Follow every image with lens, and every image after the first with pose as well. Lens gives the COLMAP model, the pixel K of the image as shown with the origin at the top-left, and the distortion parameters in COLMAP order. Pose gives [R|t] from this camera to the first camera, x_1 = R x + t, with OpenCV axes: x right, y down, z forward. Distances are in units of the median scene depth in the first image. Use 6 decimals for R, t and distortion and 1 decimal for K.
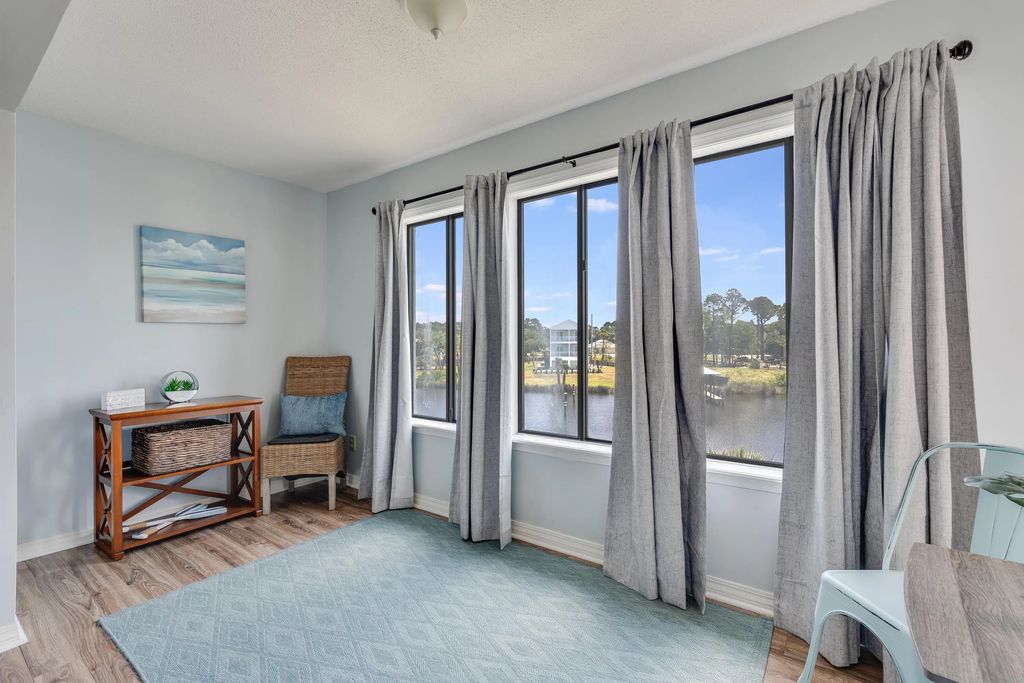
lens RADIAL K [[460.3, 0, 514.5], [0, 460.3, 343.7], [0, 0, 1]] dist [0.001116, 0.000004]
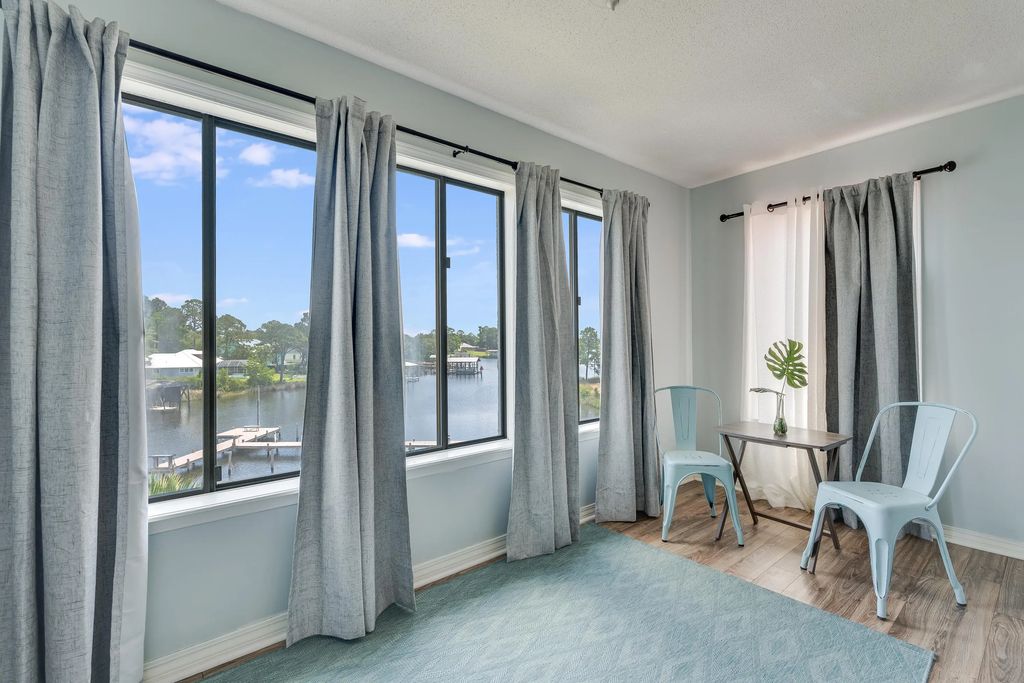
lens RADIAL K [[478.4, 0, 512.7], [0, 478.4, 333.2], [0, 0, 1]] dist [0.001485, 0.000116]
pose [[0.207827, 0.002873, 0.978161, -0.805748], [-0.016391, 0.999866, 0.000546, -0.029587], [-0.978028, -0.016147, 0.207846, 0.687294]]
